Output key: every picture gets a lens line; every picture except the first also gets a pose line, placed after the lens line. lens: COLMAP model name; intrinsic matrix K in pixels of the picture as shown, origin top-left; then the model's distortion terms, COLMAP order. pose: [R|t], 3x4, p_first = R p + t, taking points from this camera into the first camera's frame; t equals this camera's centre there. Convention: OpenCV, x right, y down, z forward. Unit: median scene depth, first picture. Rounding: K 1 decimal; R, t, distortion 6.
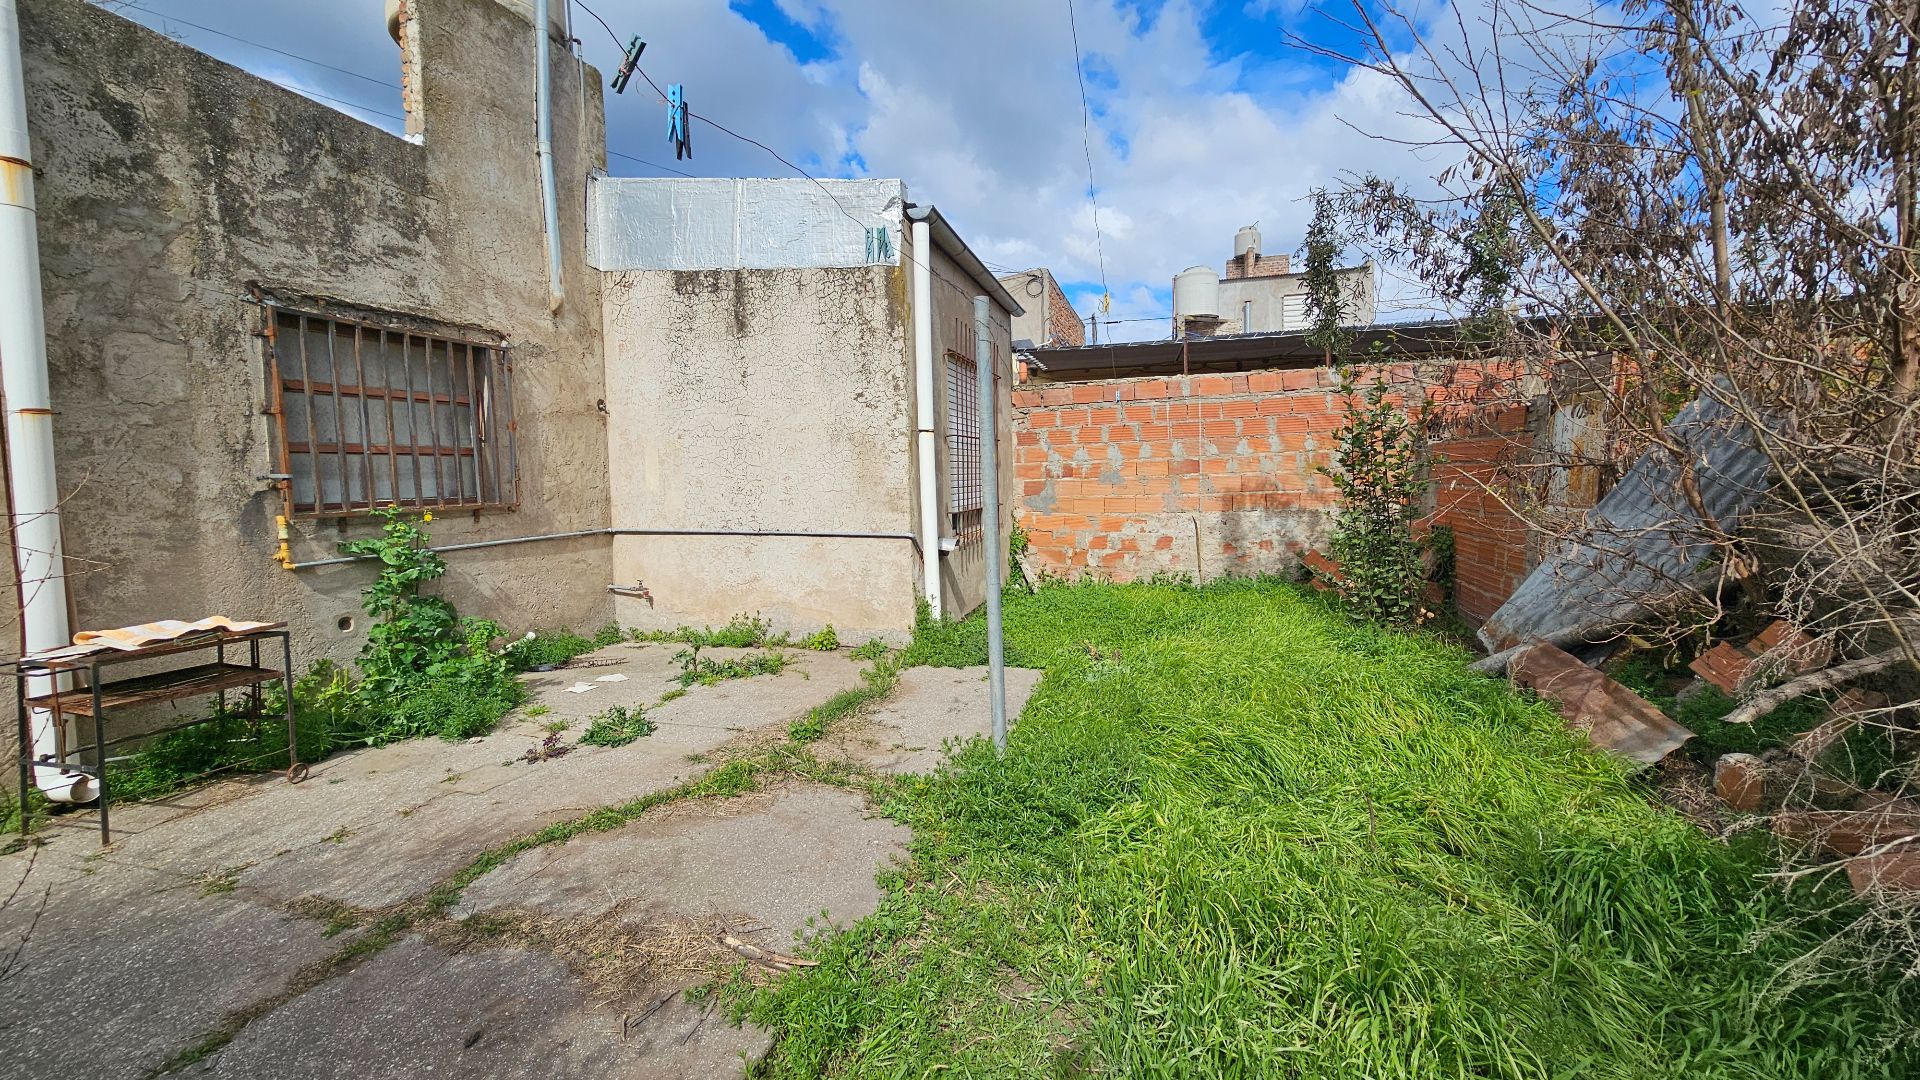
lens RADIAL K [[786.7, 0, 965.6], [0, 786.7, 528.4], [0, 0, 1]] dist [-0.001735, 0.000497]
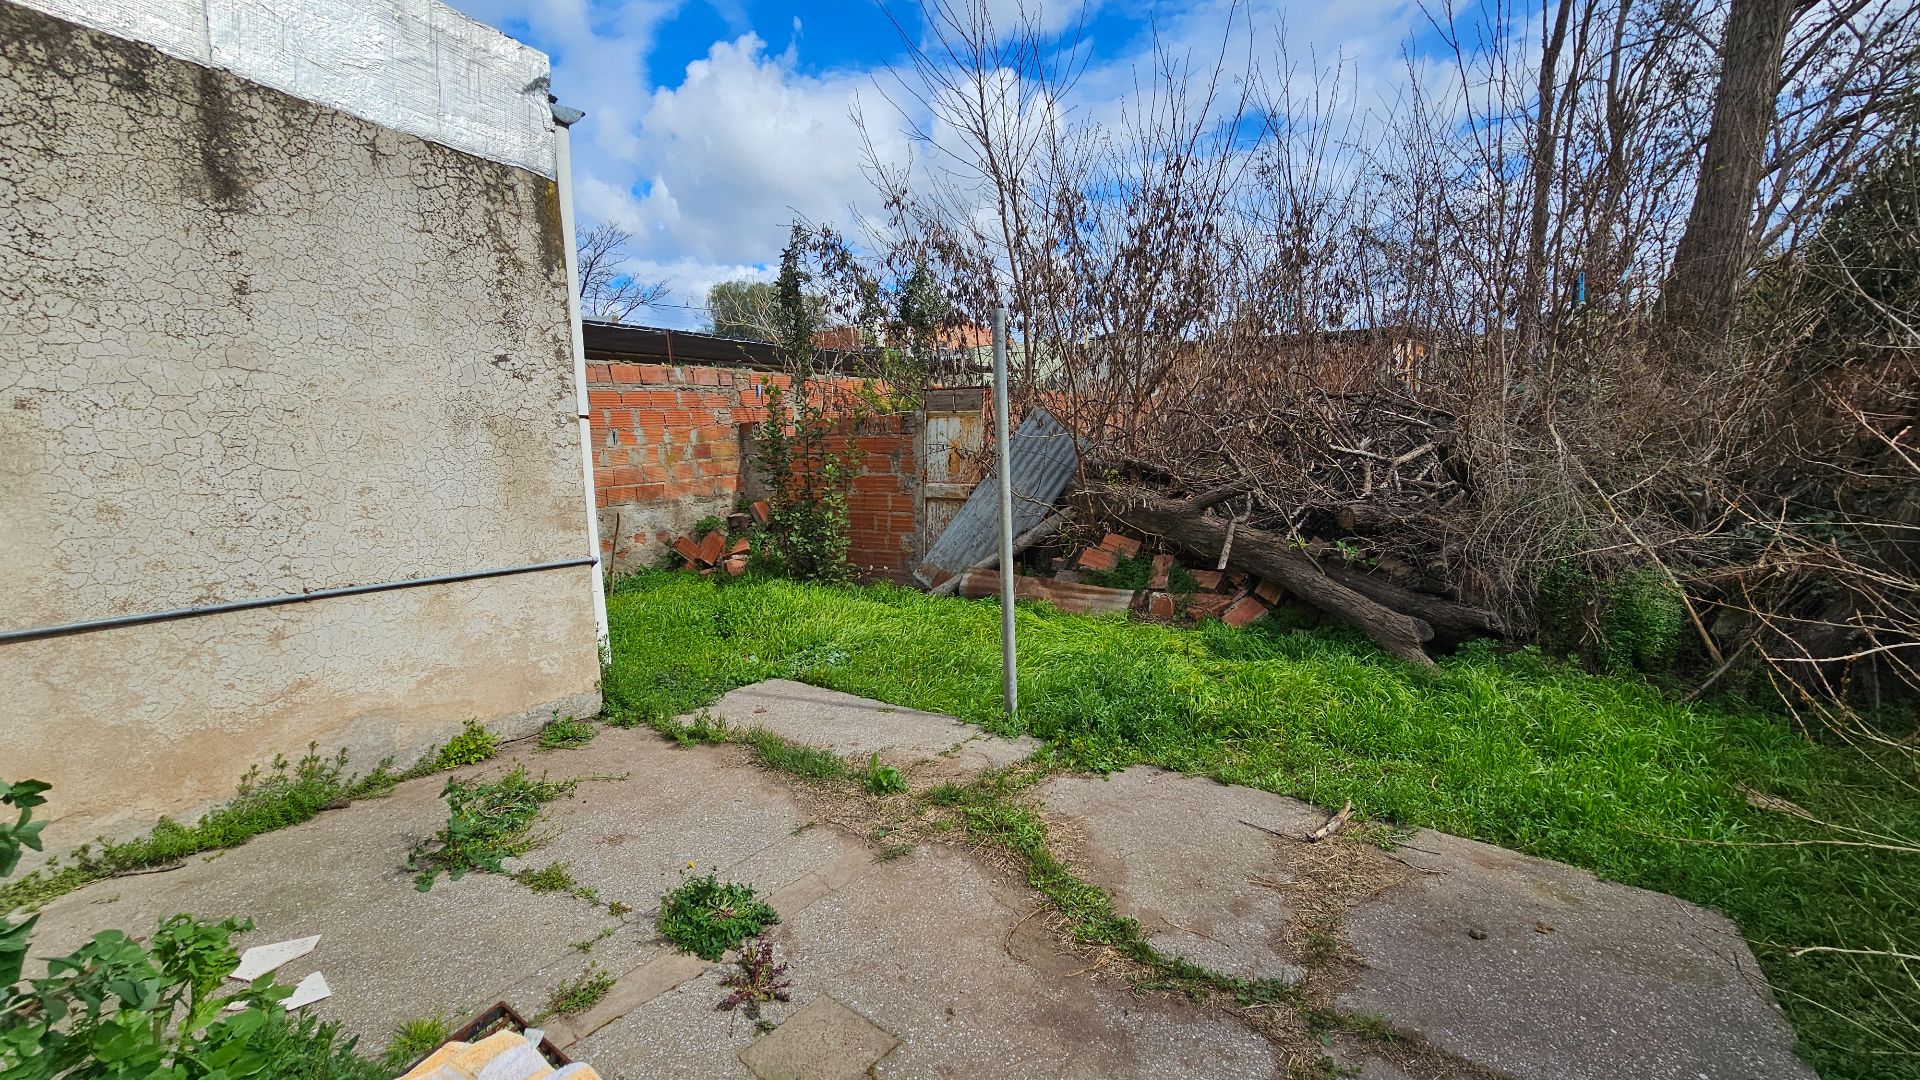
lens RADIAL K [[786.7, 0, 965.6], [0, 786.7, 528.4], [0, 0, 1]] dist [-0.001735, 0.000497]
pose [[0.325072, -0.094100, 0.940996, -0.627620], [0.079627, 0.994227, 0.071916, -0.043724], [-0.942331, 0.051551, 0.330689, 0.416300]]
